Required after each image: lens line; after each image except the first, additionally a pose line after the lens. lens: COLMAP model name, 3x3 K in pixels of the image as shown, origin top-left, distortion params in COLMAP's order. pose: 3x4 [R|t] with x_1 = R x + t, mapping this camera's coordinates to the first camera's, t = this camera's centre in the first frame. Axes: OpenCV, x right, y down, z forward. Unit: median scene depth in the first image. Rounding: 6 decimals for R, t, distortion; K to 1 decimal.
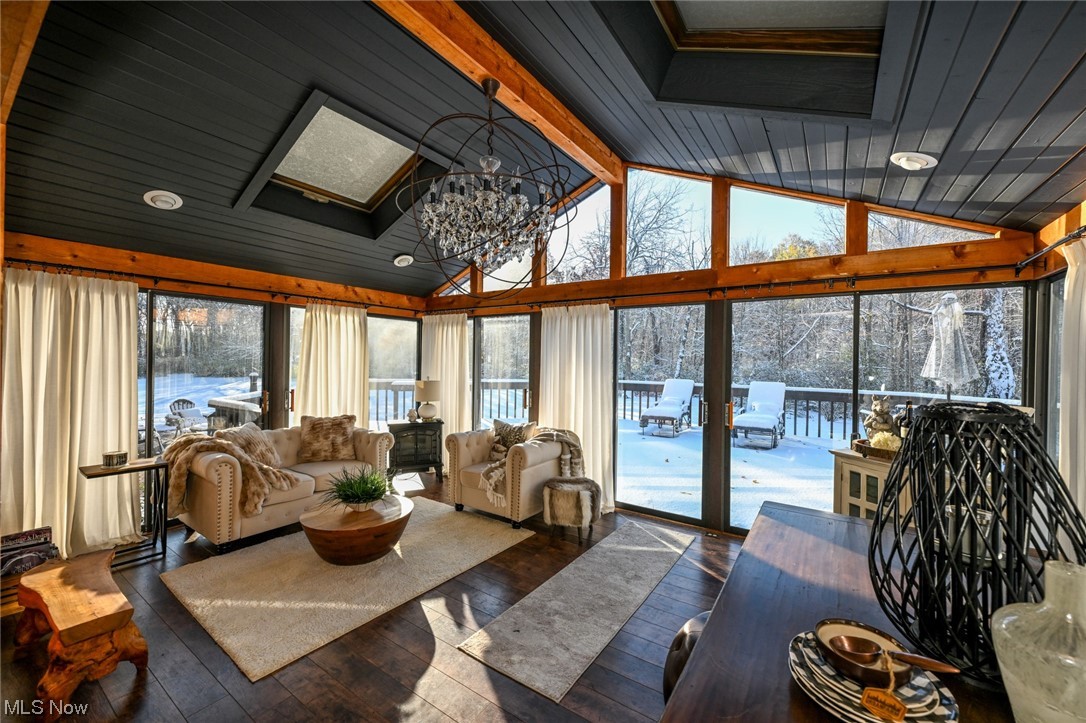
lens RADIAL K [[431.3, 0, 541.5], [0, 431.3, 360.6], [0, 0, 1]] dist [-0.000756, 0.000165]
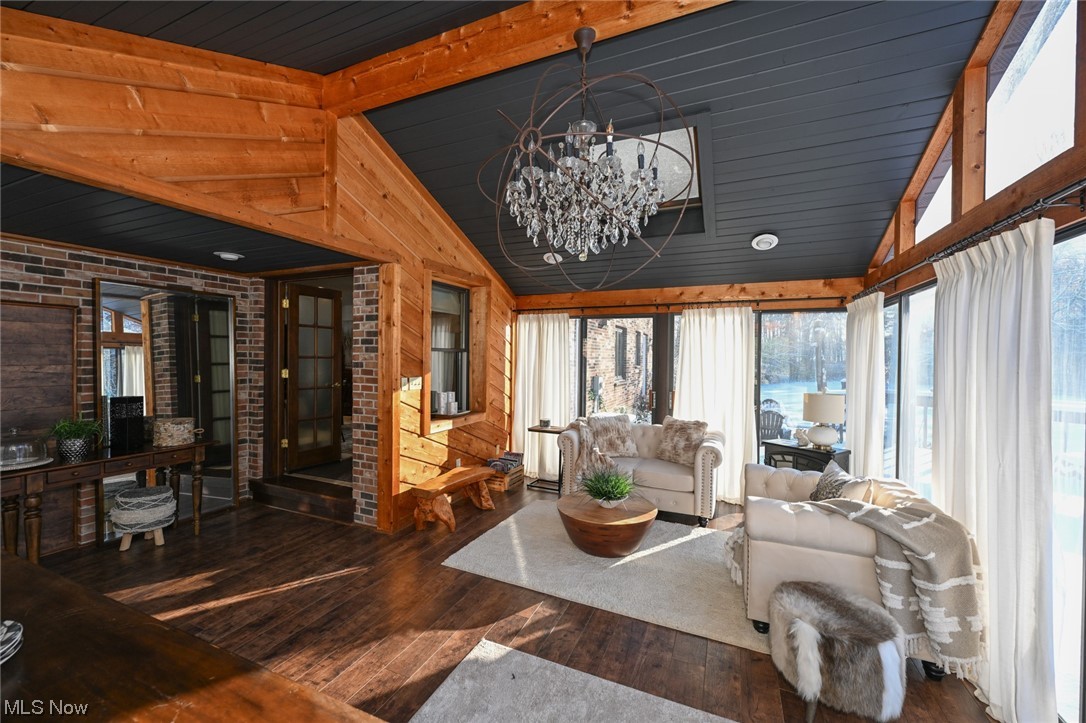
lens RADIAL K [[431.3, 0, 542.1], [0, 431.3, 360.0], [0, 0, 1]] dist [-0.000756, 0.000165]
pose [[0.182652, -0.001775, -0.983176, 0.558500], [-0.007475, 0.999967, -0.003194, -0.006078], [0.983149, 0.007933, 0.182632, 0.613060]]
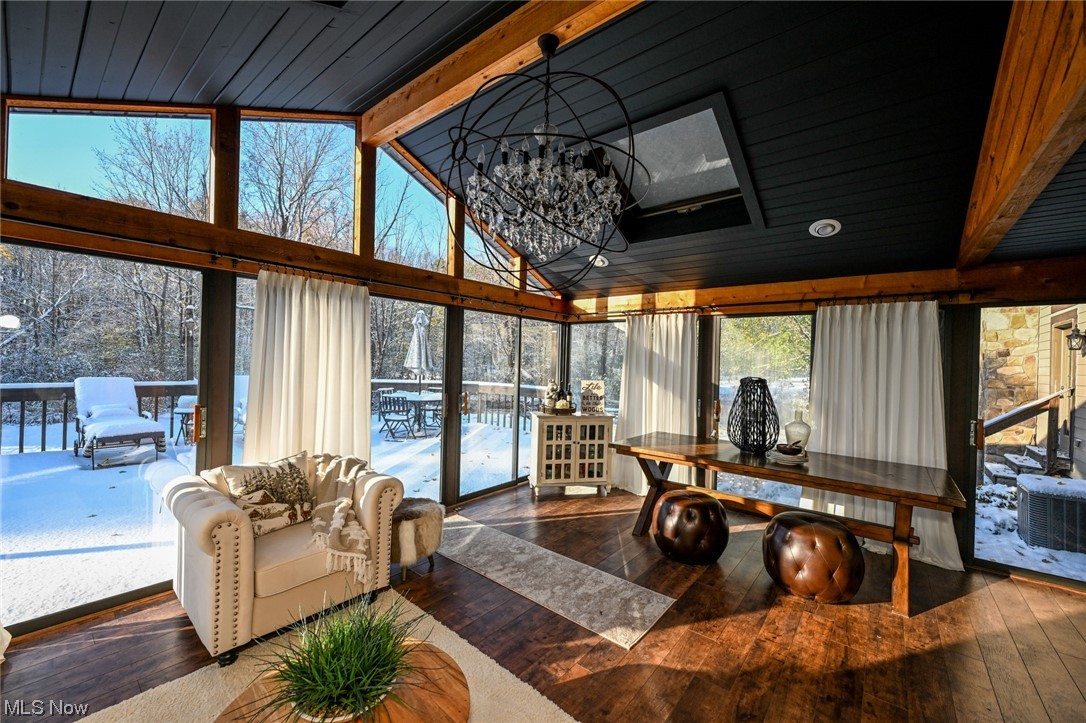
lens RADIAL K [[431.3, 0, 545.9], [0, 431.3, 359.2], [0, 0, 1]] dist [-0.000756, 0.000165]
pose [[0.075619, -0.007037, 0.997112, -0.786787], [-0.025188, 0.999643, 0.008966, -0.012573], [-0.996819, -0.025794, 0.075414, 0.736745]]
